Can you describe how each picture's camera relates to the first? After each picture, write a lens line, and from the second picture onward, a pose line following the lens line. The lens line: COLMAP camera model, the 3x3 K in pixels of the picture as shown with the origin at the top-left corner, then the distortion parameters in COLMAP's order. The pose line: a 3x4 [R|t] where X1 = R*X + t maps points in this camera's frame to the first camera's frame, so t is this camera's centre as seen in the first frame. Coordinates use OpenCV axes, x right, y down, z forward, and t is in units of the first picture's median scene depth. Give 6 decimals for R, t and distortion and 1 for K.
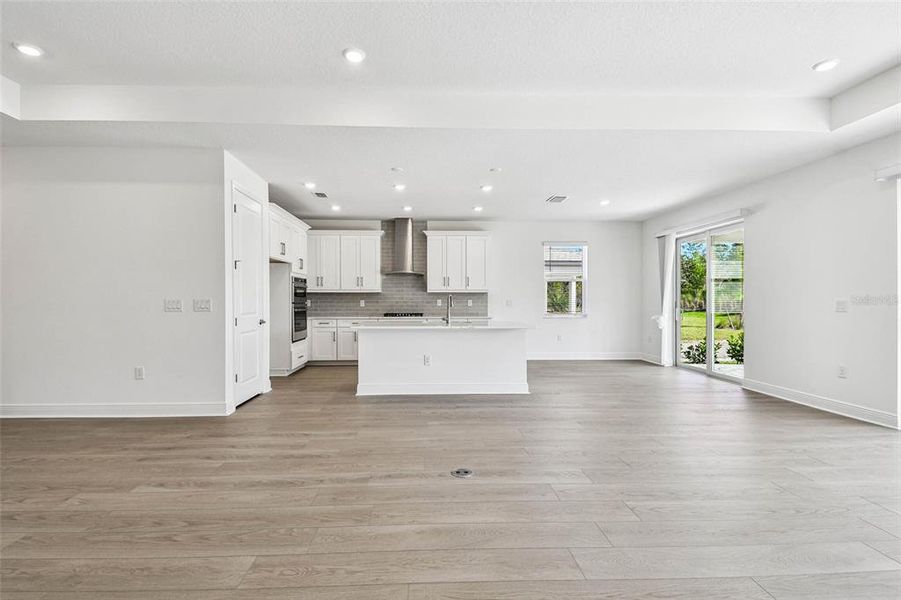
lens RADIAL K [[397.8, 0, 440.9], [0, 397.8, 297.7], [0, 0, 1]] dist [0.046451, -0.027019]
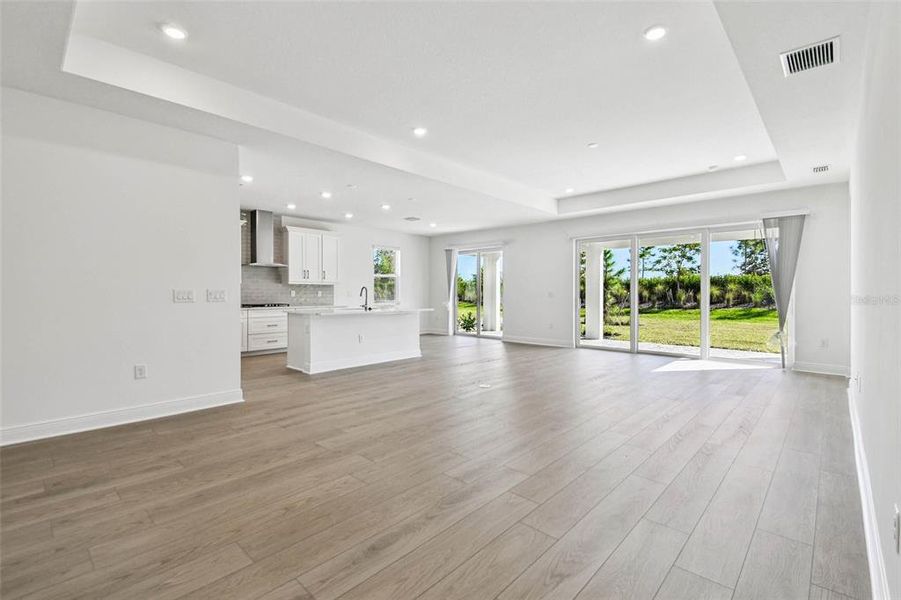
lens RADIAL K [[397.8, 0, 440.9], [0, 397.8, 297.7], [0, 0, 1]] dist [0.046451, -0.027019]
pose [[0.724632, -0.008455, 0.689084, -0.482971], [-0.005849, 0.999813, 0.018419, 0.000916], [-0.689111, -0.017378, 0.724448, -0.058633]]
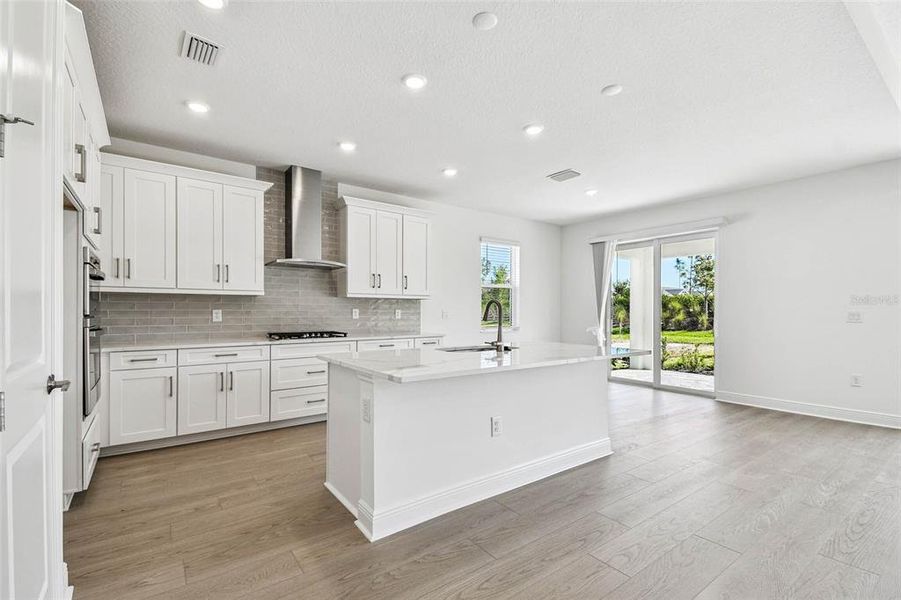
lens RADIAL K [[398.2, 0, 447.1], [0, 398.2, 310.0], [0, 0, 1]] dist [0.038568, -0.022439]
pose [[0.832240, 0.003503, 0.554405, -0.250004], [-0.006237, 0.999976, 0.003045, 0.003283], [-0.554381, -0.005992, 0.832241, 0.405896]]
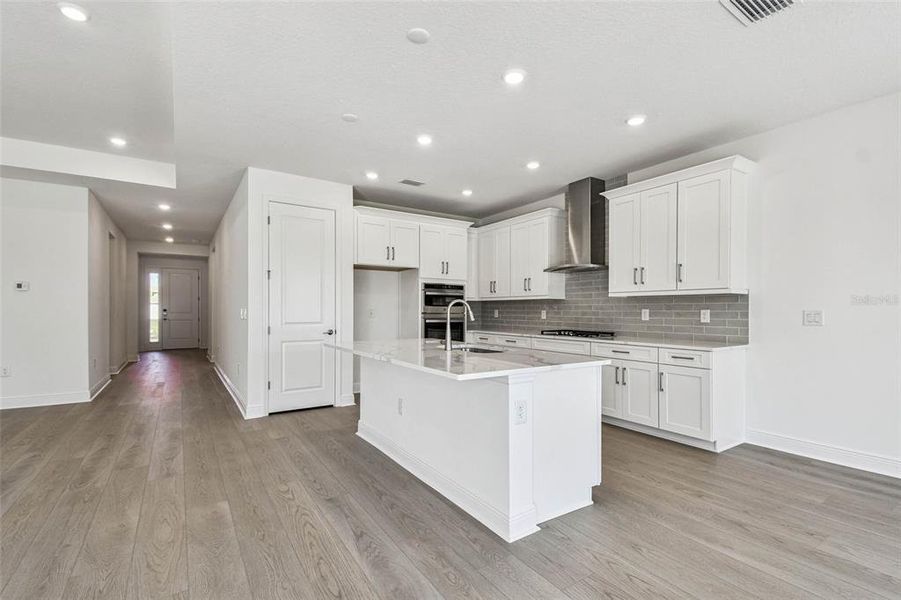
lens RADIAL K [[409.1, 0, 449.7], [0, 409.1, 310.6], [0, 0, 1]] dist [0.014838, -0.000410]
pose [[0.513965, 0.002605, -0.857807, 0.366107], [0.003348, 0.999982, 0.005043, 0.002655], [0.857805, -0.005464, 0.513947, 0.495736]]
